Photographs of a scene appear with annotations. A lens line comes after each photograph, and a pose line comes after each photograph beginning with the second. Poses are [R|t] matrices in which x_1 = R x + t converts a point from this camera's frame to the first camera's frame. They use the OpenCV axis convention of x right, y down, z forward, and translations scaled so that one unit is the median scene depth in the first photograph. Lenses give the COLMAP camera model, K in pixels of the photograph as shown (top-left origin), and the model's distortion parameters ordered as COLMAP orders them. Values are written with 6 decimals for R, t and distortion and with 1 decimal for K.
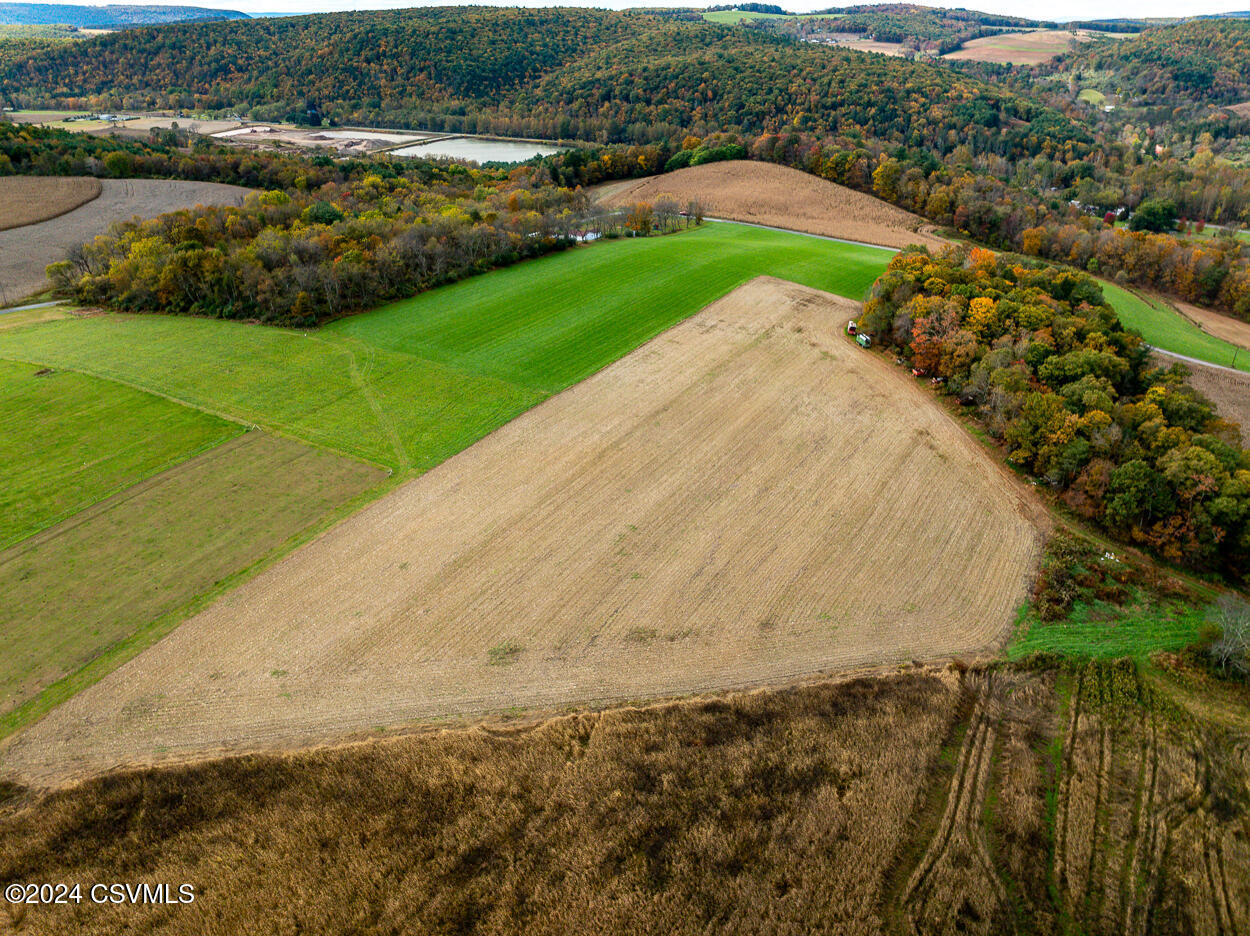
lens RADIAL K [[886.0, 0, 619.4], [0, 886.0, 458.7], [0, 0, 1]] dist [-0.059830, 0.032464]
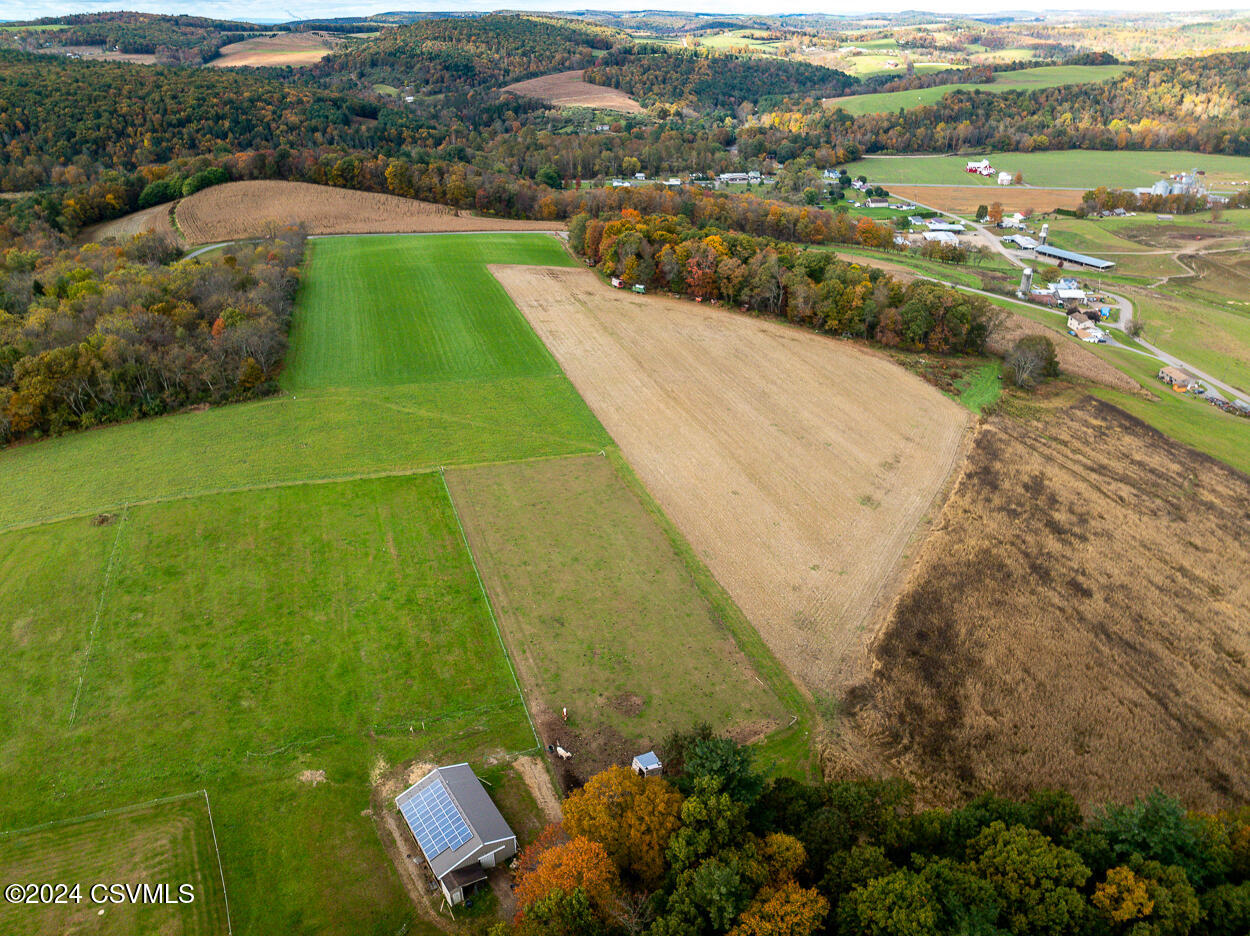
lens RADIAL K [[886.0, 0, 622.2], [0, 886.0, 473.4], [0, 0, 1]] dist [-0.059830, 0.032464]
pose [[0.691082, -0.341095, 0.637229, -0.316757], [0.334453, 0.932486, 0.136421, -0.034448], [-0.640740, 0.118845, 0.758504, 0.048755]]
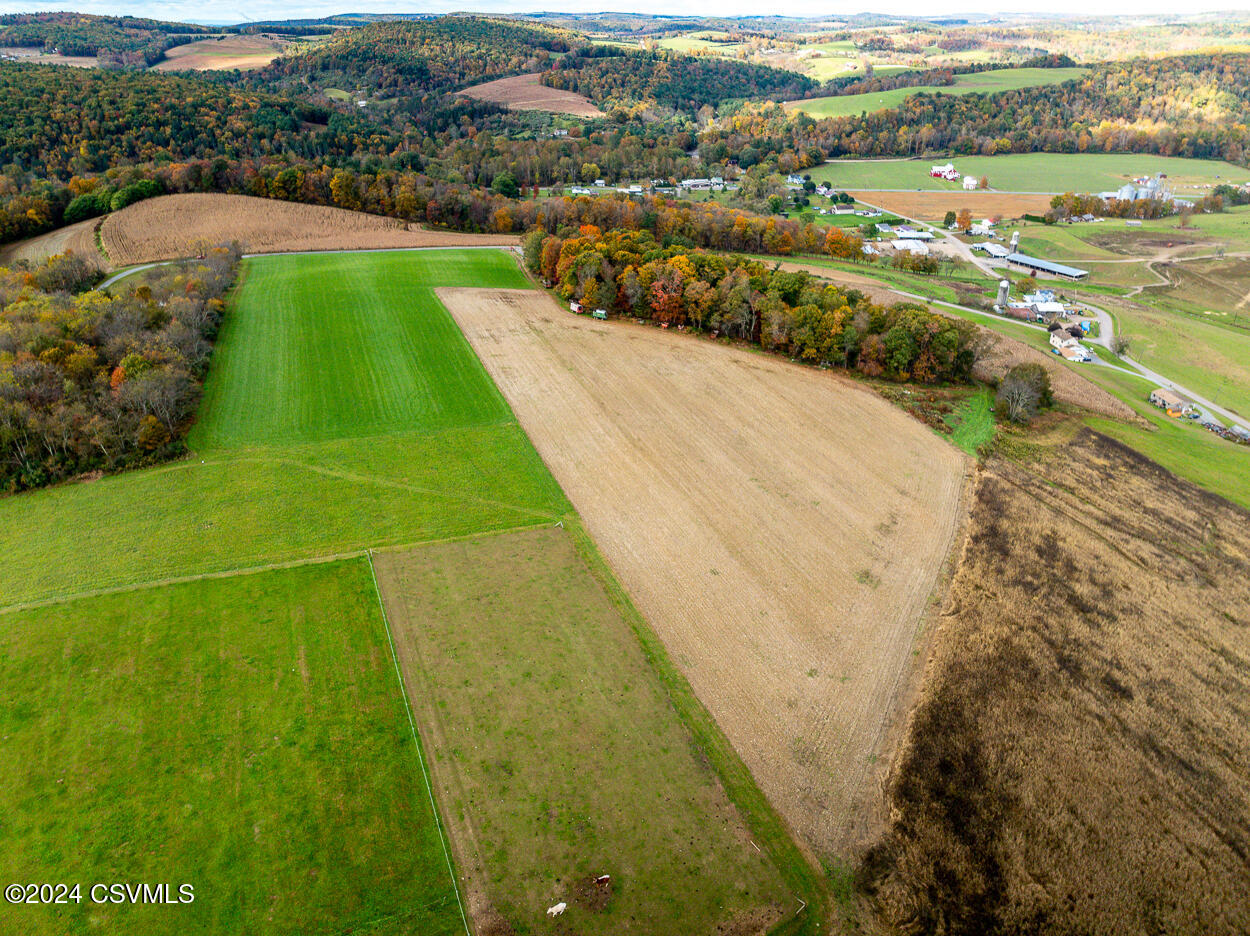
lens RADIAL K [[886.0, 0, 622.2], [0, 886.0, 473.9], [0, 0, 1]] dist [-0.059830, 0.032464]
pose [[0.659351, -0.352348, 0.664159, -0.275577], [0.345608, 0.926562, 0.148451, -0.051305], [-0.667691, 0.131657, 0.732704, 0.081225]]
